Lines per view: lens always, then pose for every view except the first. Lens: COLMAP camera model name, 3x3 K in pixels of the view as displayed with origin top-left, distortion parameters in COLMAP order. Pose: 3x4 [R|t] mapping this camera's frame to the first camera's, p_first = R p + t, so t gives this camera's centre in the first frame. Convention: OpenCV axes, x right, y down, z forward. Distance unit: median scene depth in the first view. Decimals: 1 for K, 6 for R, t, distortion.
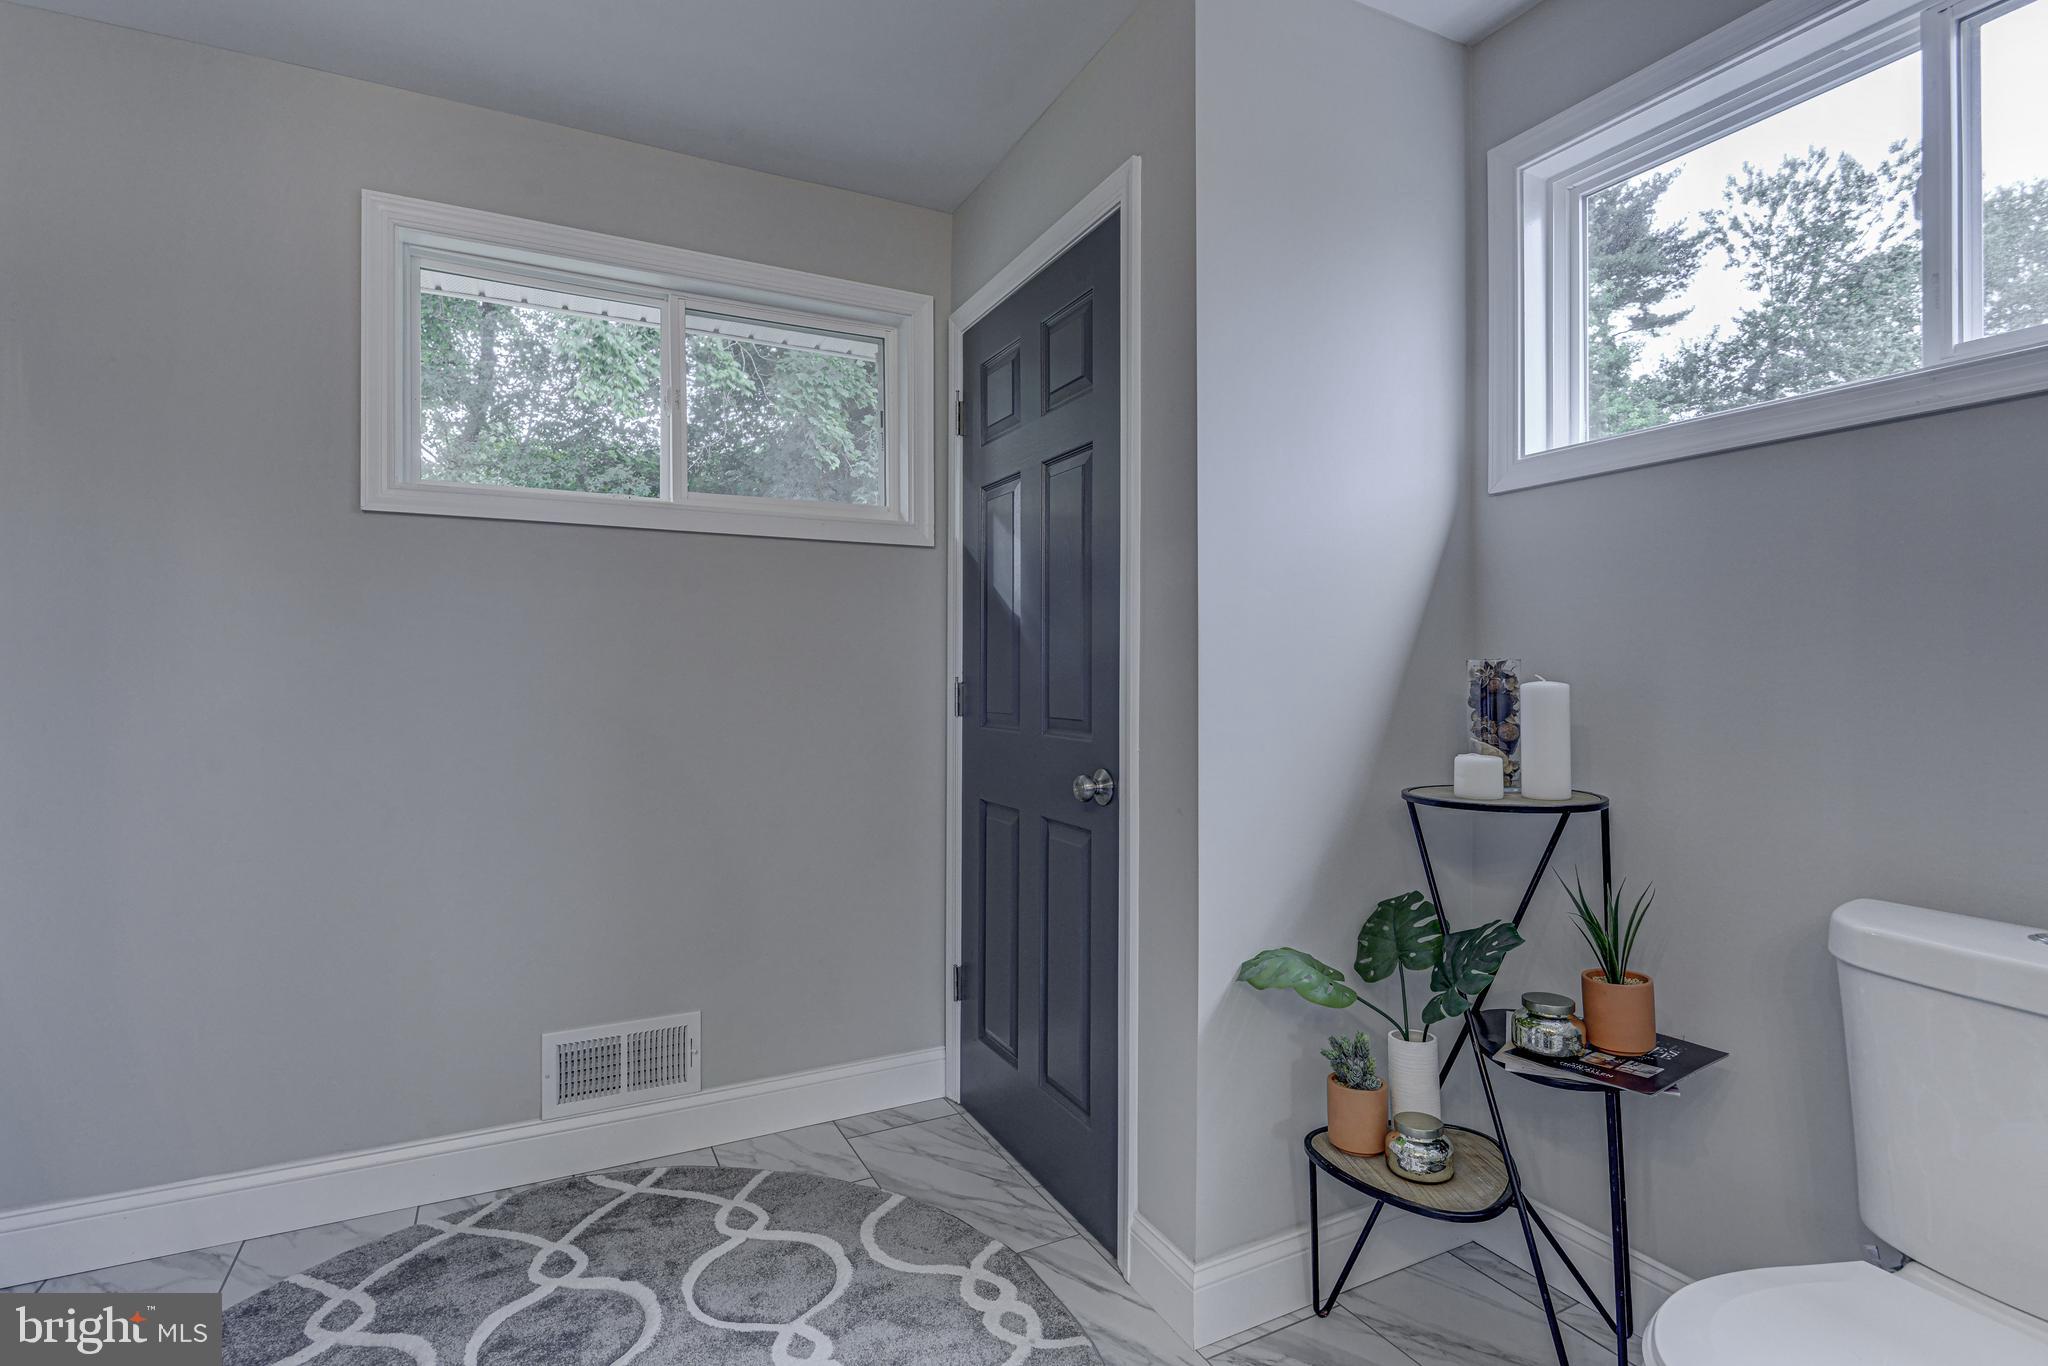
lens RADIAL K [[984.2, 0, 1007.7], [0, 984.2, 665.9], [0, 0, 1]] dist [-0.000770, -0.006206]
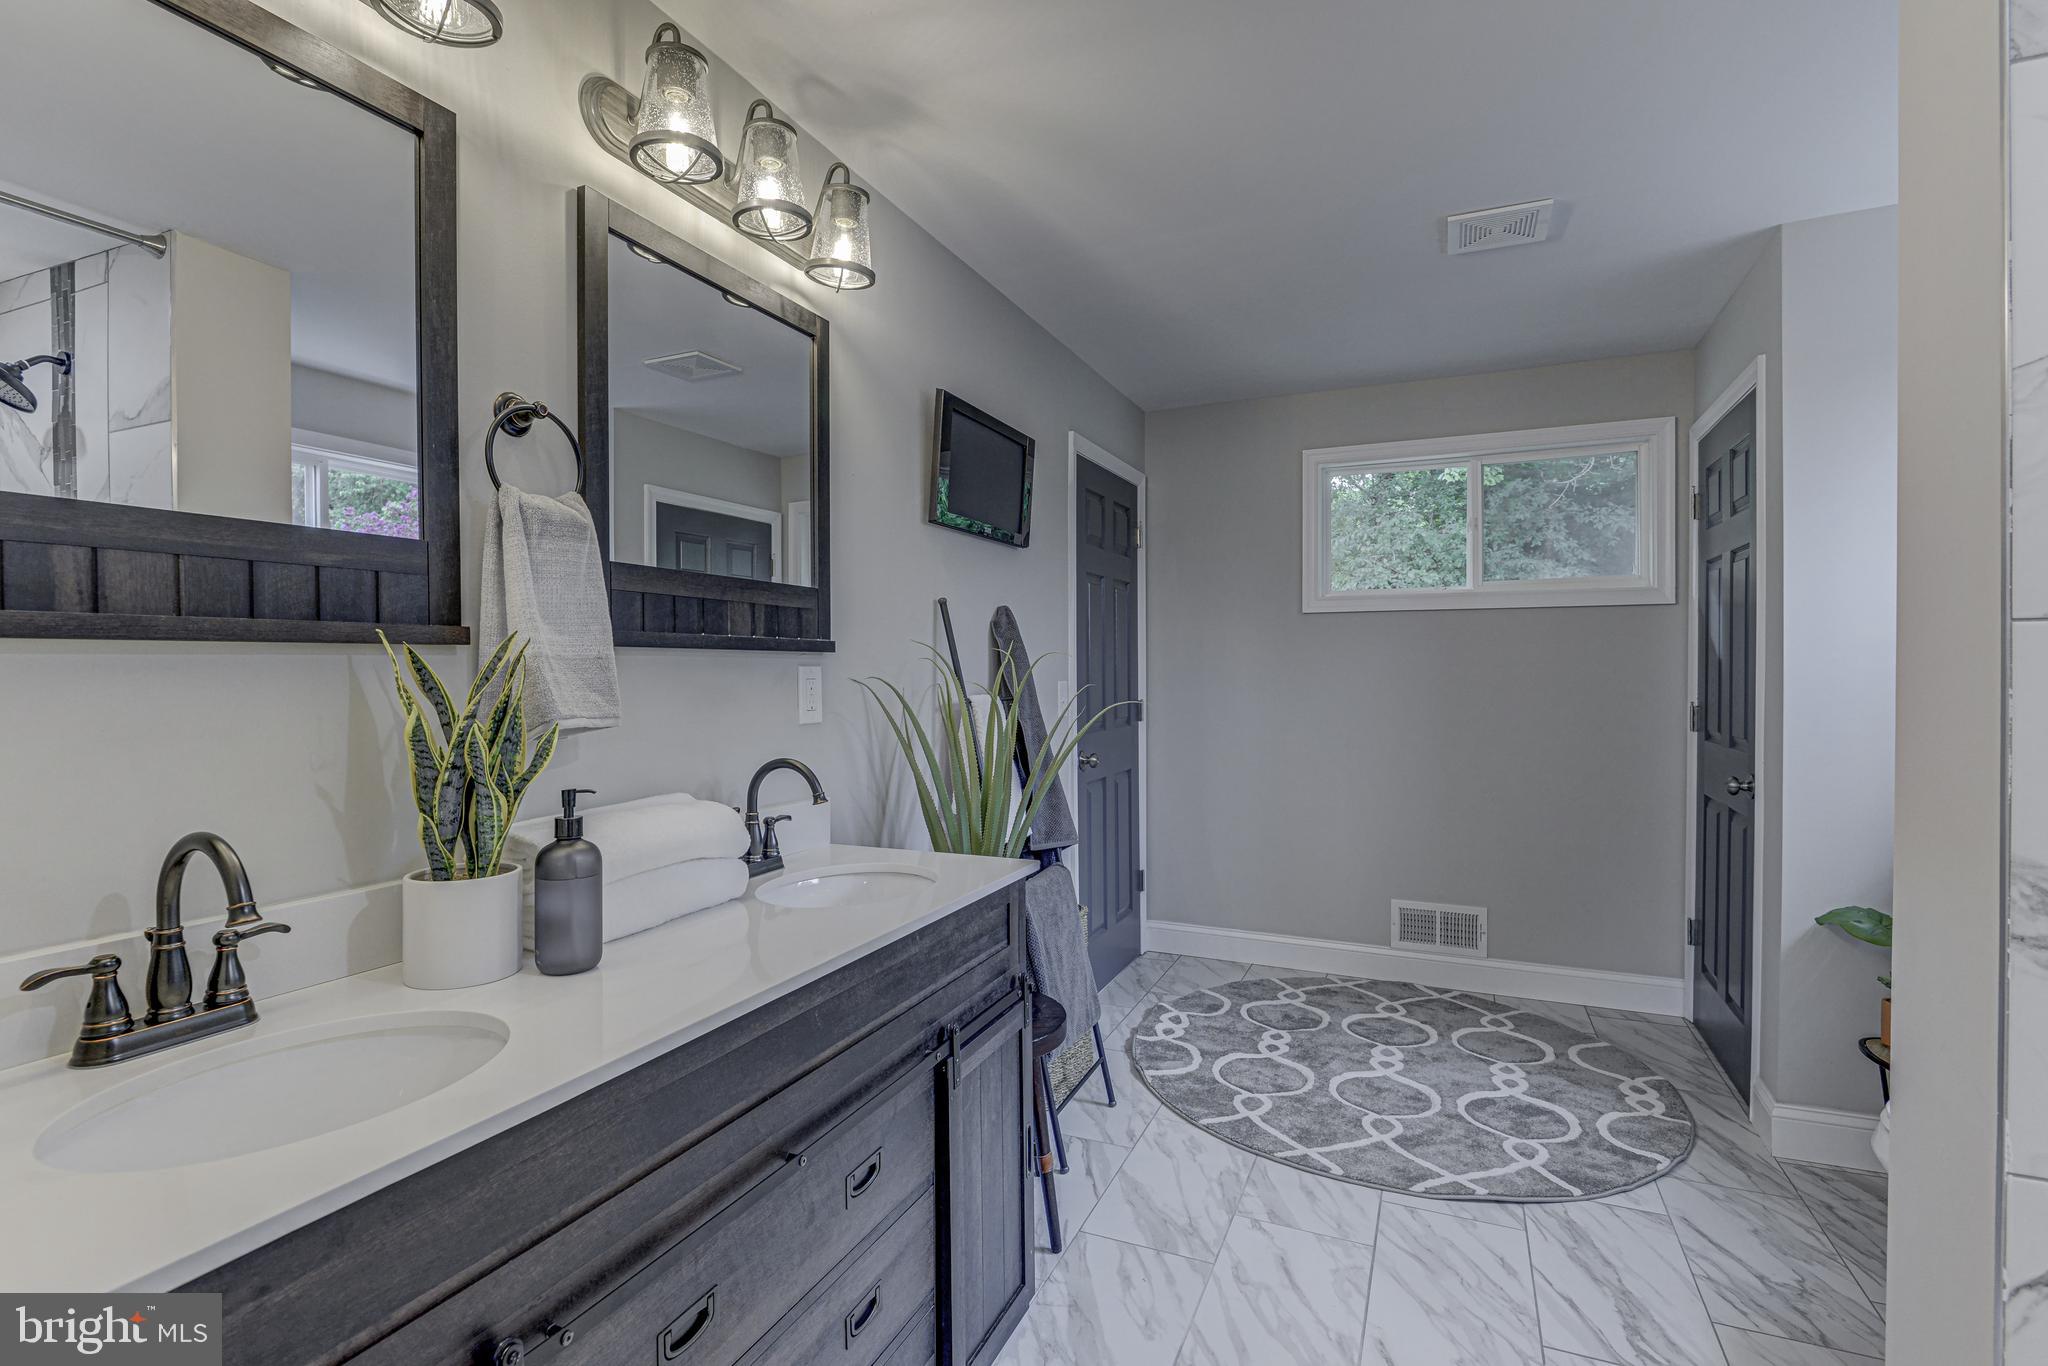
lens RADIAL K [[984.2, 0, 1014.0], [0, 984.2, 676.6], [0, 0, 1]] dist [-0.000770, -0.006206]
pose [[0.642105, 0.010481, -0.766545, 0.494874], [0.005174, 0.999825, 0.018005, -0.067763], [0.766599, -0.015527, 0.641938, -0.725455]]
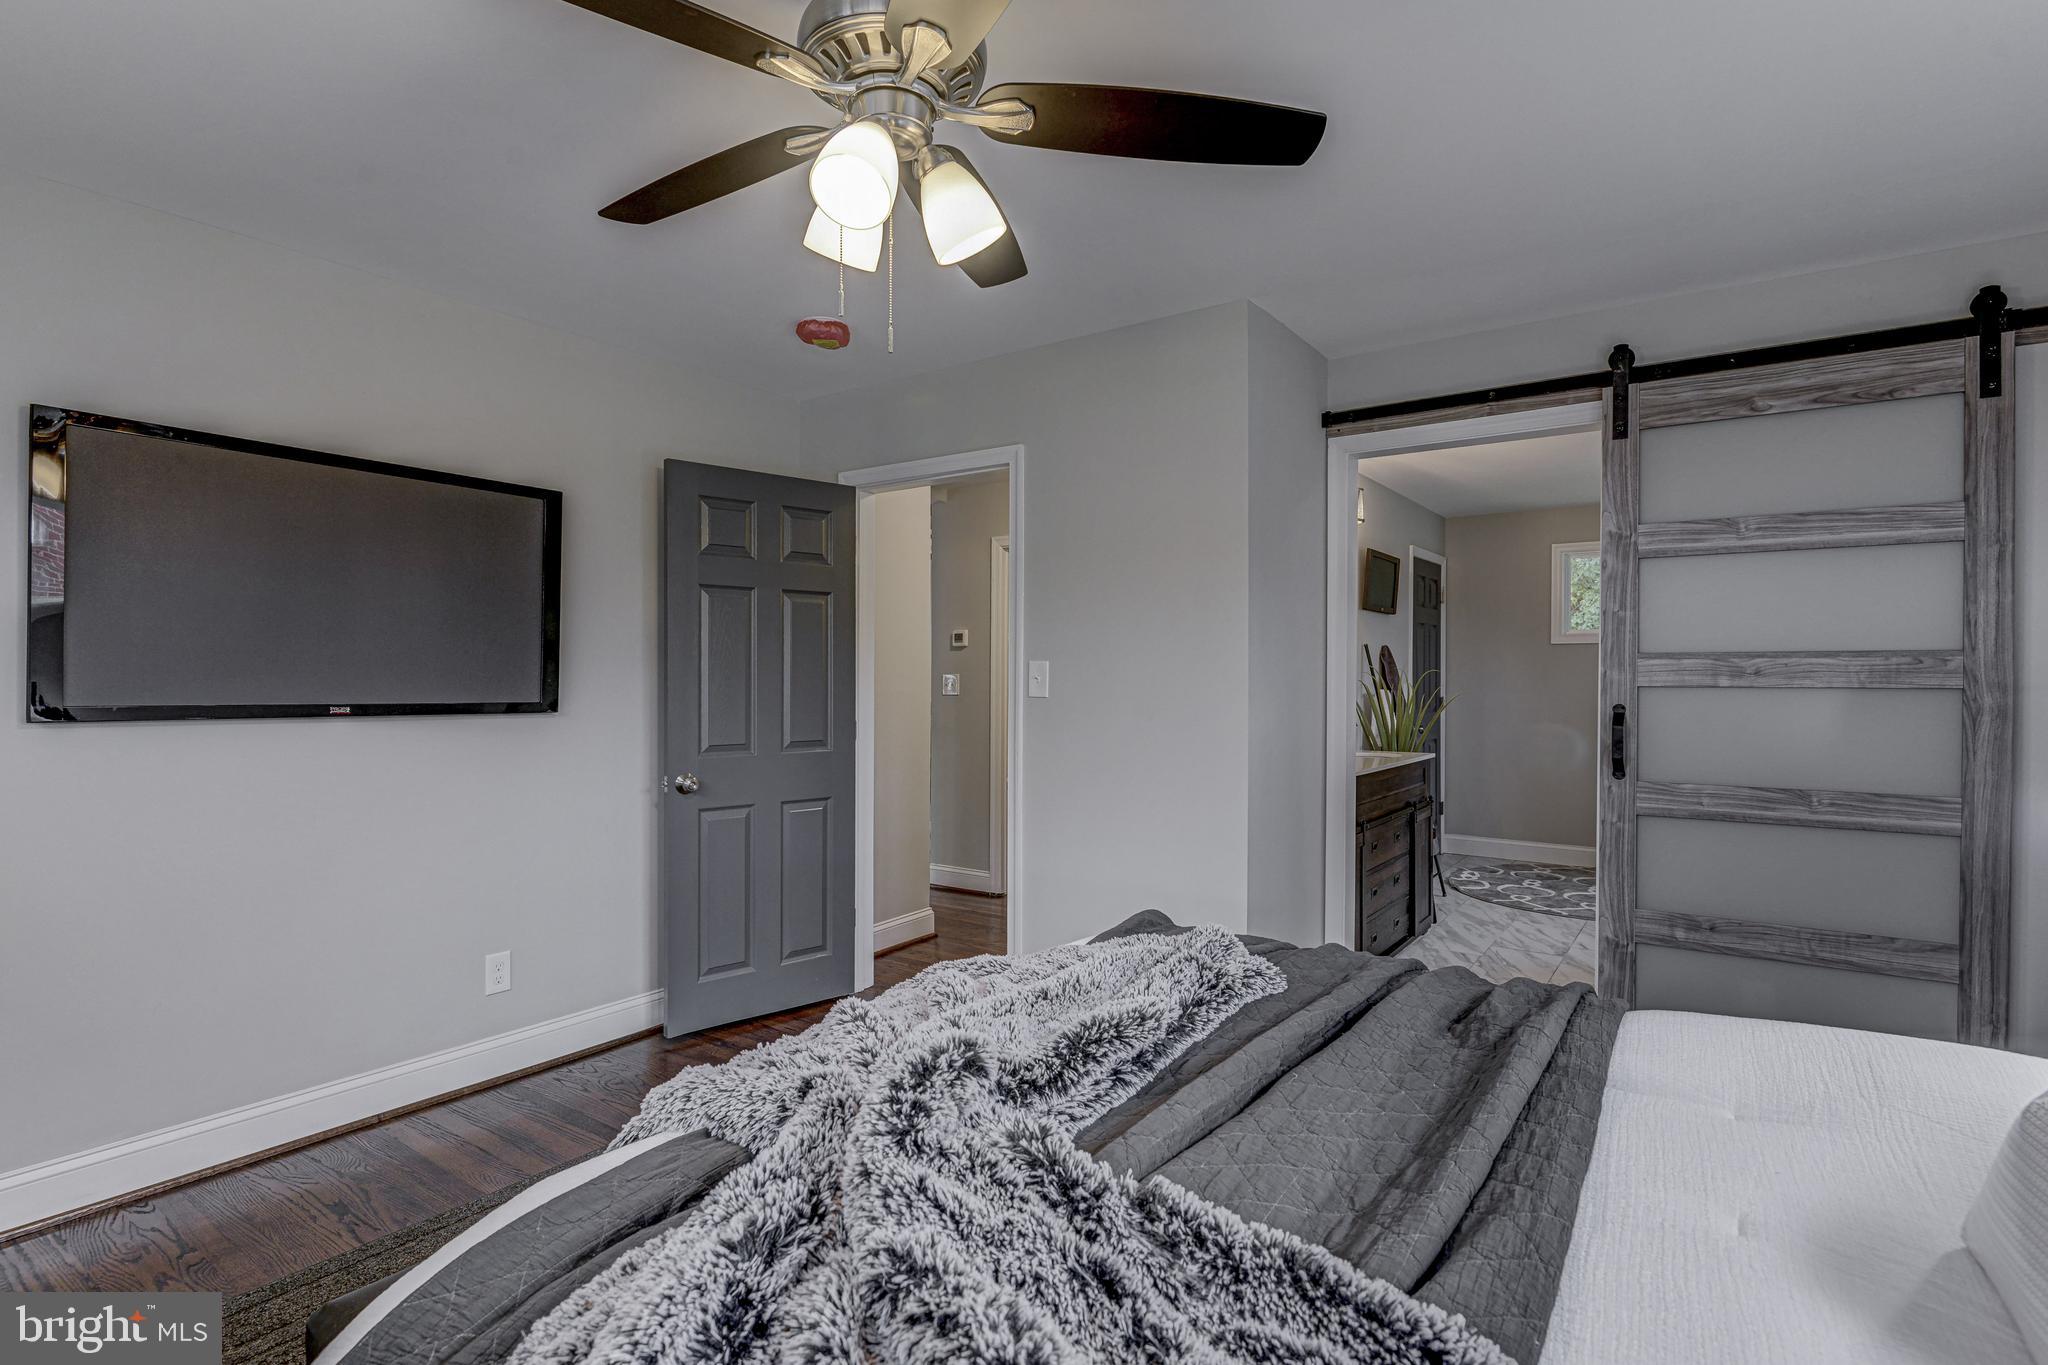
lens RADIAL K [[984.2, 0, 1033.6], [0, 984.2, 698.7], [0, 0, 1]] dist [-0.000770, -0.006206]
pose [[0.478656, 0.019171, -0.877793, 1.410667], [0.006176, 0.999663, 0.025200, -0.067303], [0.877981, -0.017483, 0.478376, -2.098735]]
